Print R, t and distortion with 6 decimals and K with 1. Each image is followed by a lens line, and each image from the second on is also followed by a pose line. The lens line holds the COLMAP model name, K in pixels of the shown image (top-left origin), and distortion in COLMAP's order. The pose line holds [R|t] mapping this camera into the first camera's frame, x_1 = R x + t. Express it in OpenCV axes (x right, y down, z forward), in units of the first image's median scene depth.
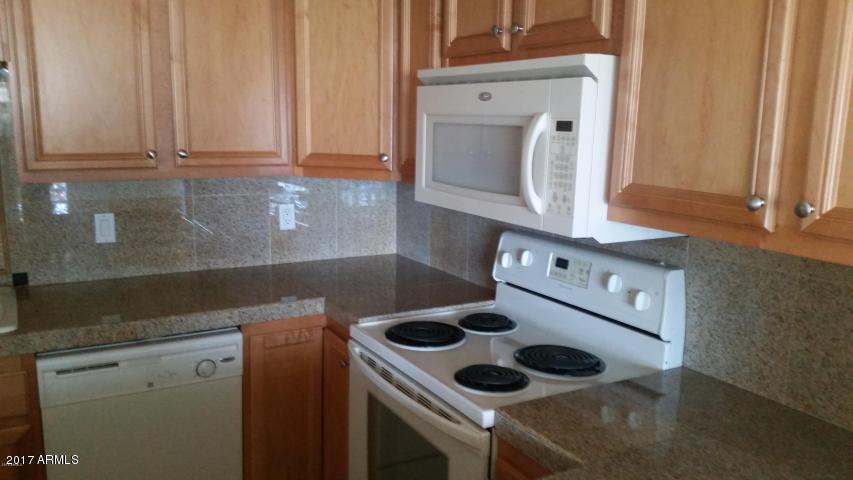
lens RADIAL K [[687.6, 0, 431.6], [0, 687.6, 242.9], [0, 0, 1]] dist [0.139571, -0.306950]
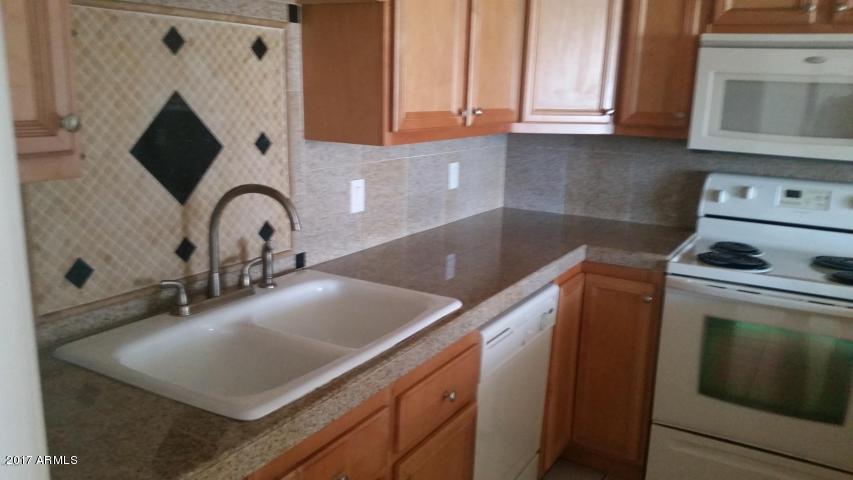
lens RADIAL K [[687.6, 0, 431.6], [0, 687.6, 242.9], [0, 0, 1]] dist [0.139571, -0.306950]
pose [[0.865977, -0.100190, 0.489946, -0.911775], [0.073223, 0.994569, 0.073960, -0.021617], [-0.494695, -0.028173, 0.868610, 0.192322]]
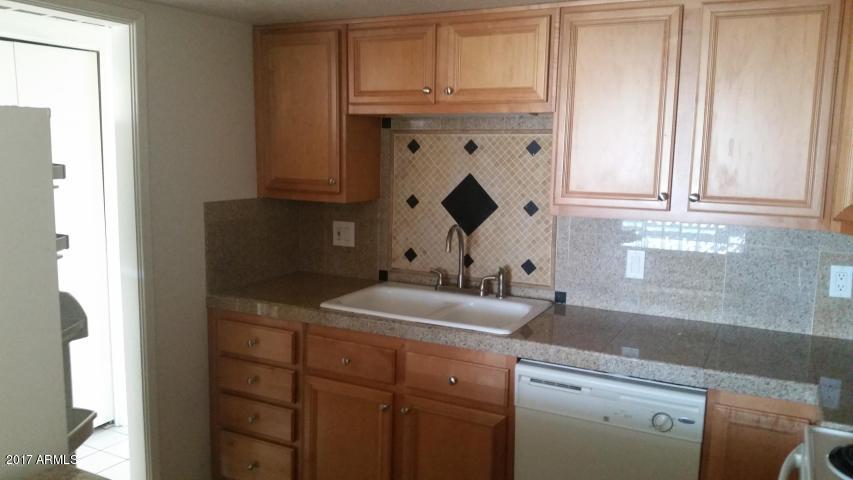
lens RADIAL K [[687.6, 0, 431.6], [0, 687.6, 242.9], [0, 0, 1]] dist [0.139571, -0.306950]
pose [[0.547621, 0.106782, -0.829885, 0.254513], [-0.159355, 0.986980, 0.021842, -0.029931], [0.821412, 0.120285, 0.557507, 0.175768]]
